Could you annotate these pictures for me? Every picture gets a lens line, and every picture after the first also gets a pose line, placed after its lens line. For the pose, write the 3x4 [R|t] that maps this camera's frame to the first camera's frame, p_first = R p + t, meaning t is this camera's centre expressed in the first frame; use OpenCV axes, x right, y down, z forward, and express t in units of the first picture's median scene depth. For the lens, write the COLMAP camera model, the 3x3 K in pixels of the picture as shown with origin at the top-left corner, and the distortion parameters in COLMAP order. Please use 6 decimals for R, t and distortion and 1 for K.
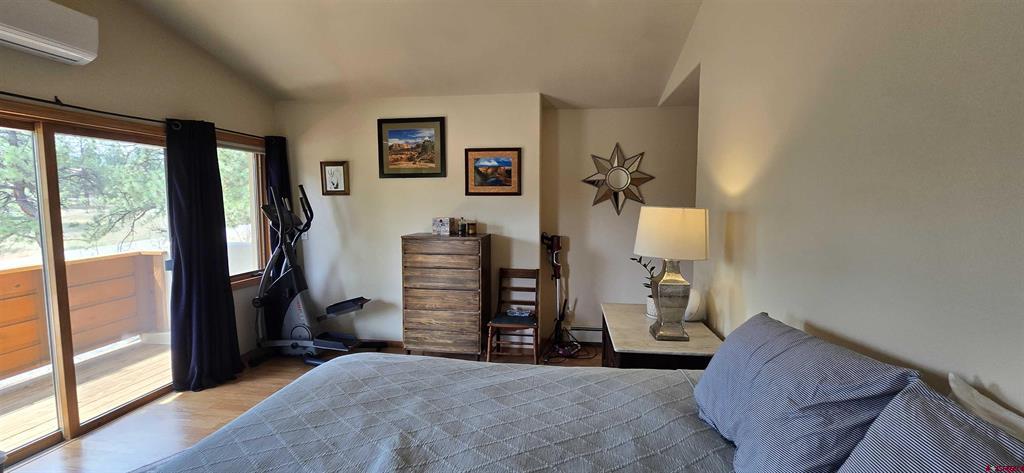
lens RADIAL K [[425.6, 0, 510.3], [0, 425.6, 237.7], [0, 0, 1]] dist [-0.003309, -0.000368]
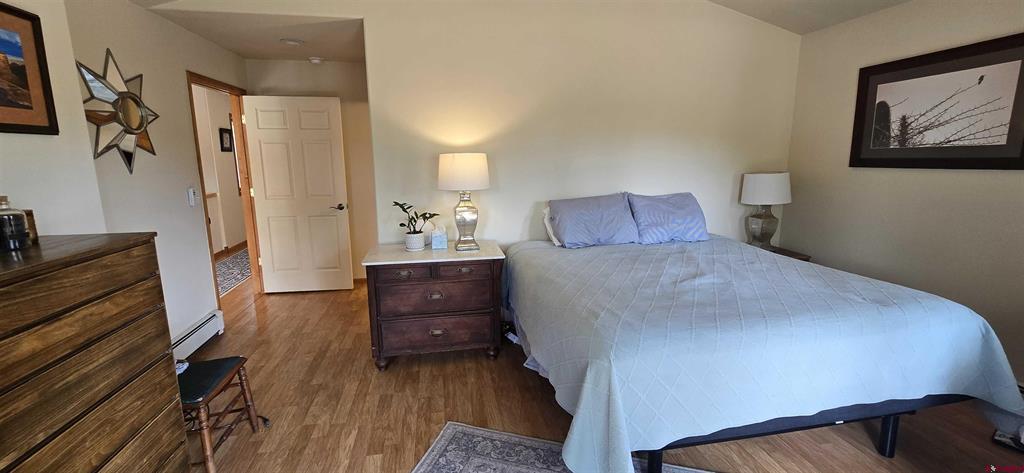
lens RADIAL K [[425.6, 0, 512.6], [0, 425.6, 229.7], [0, 0, 1]] dist [-0.003309, -0.000368]
pose [[-0.329926, -0.165729, 0.929346, -0.538675], [0.085396, 0.975193, 0.204221, -0.054432], [-0.940136, 0.146740, -0.307589, 0.722898]]
